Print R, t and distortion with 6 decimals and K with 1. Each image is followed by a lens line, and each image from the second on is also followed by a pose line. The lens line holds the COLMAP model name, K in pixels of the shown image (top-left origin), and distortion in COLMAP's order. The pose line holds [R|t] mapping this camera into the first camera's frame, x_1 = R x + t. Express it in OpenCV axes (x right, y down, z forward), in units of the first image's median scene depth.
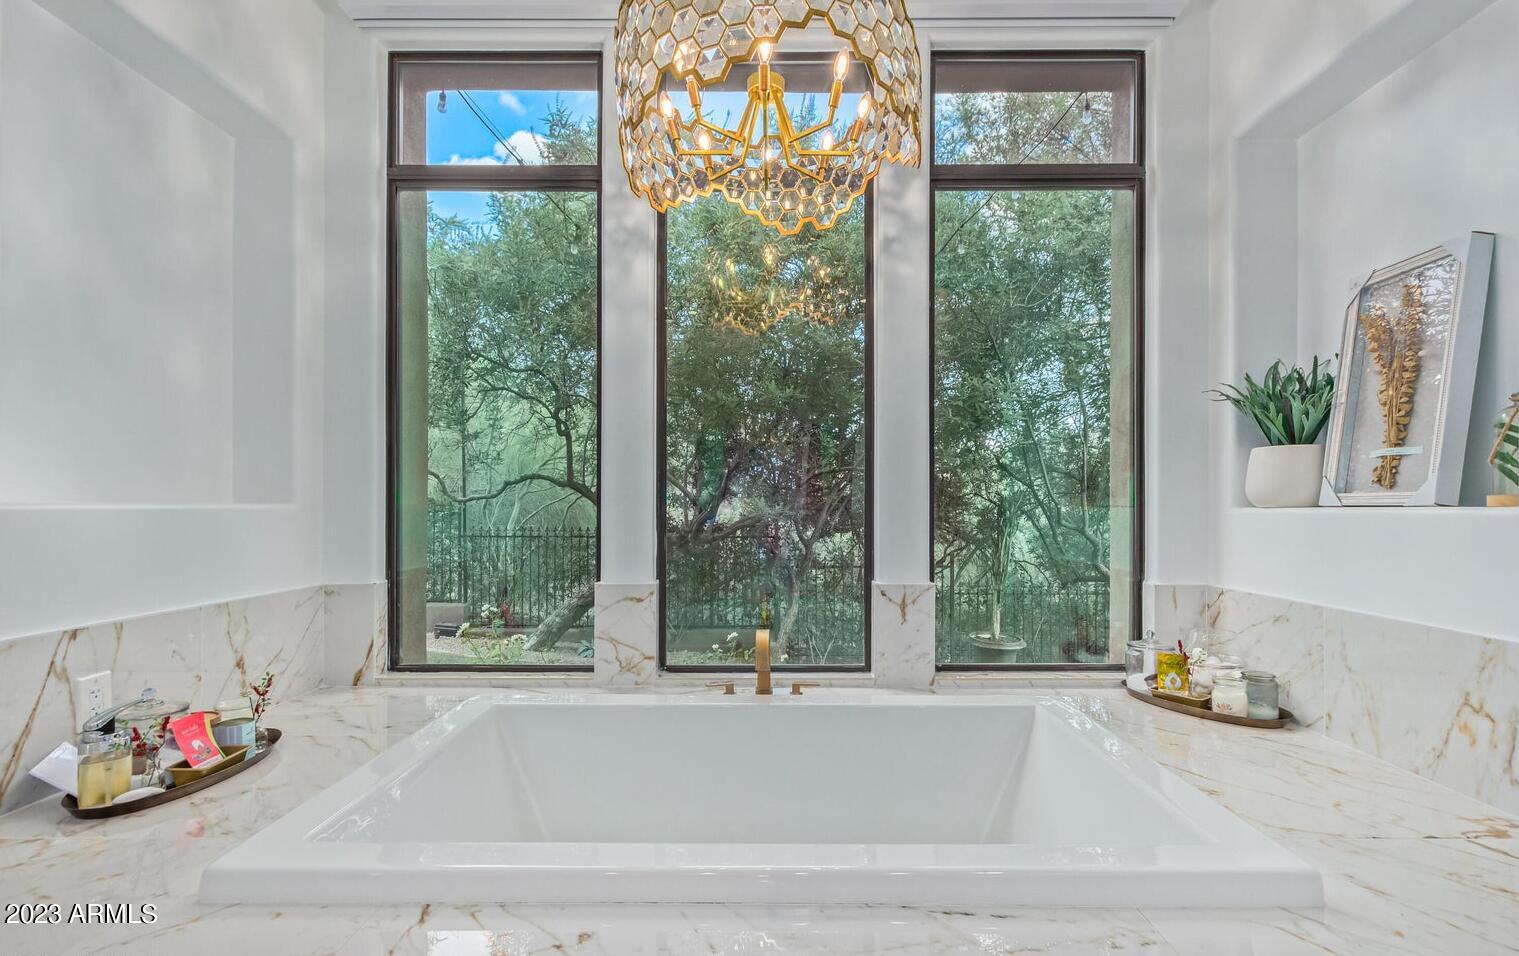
lens RADIAL K [[687.1, 0, 780.2], [0, 687.1, 502.3], [0, 0, 1]] dist [0.002040, 0.000076]
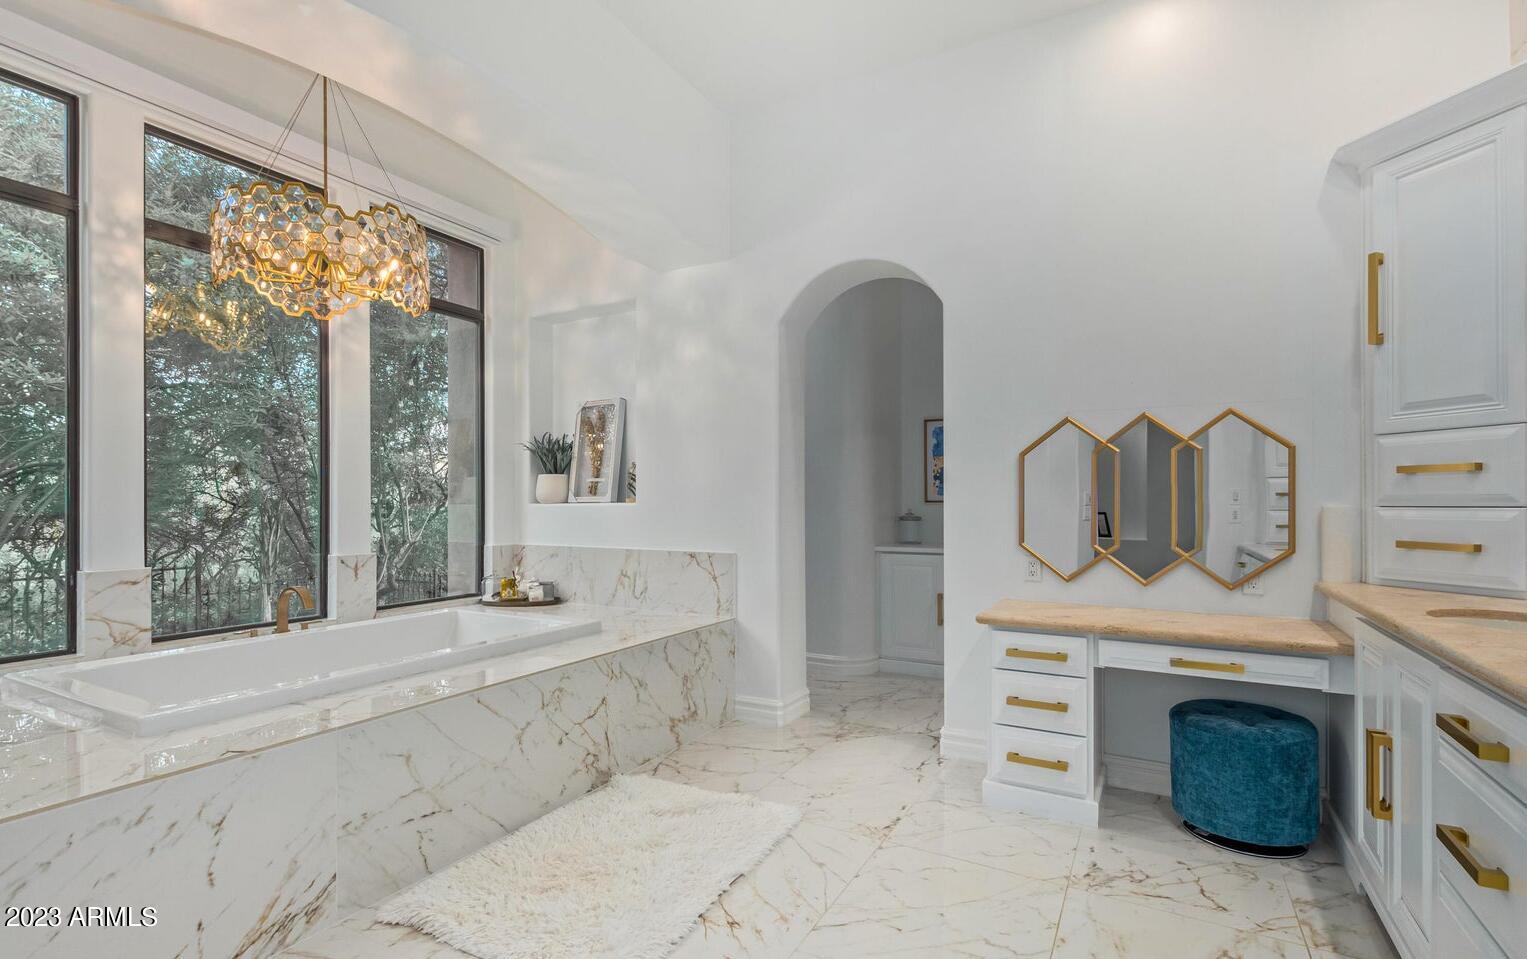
lens RADIAL K [[690.7, 0, 784.3], [0, 690.7, 503.9], [0, 0, 1]] dist [0.002040, 0.000076]
pose [[0.456579, -0.003499, 0.889676, -0.829648], [-0.000108, 0.999992, 0.003988, 0.000751], [-0.889683, -0.001917, 0.456575, -0.600338]]
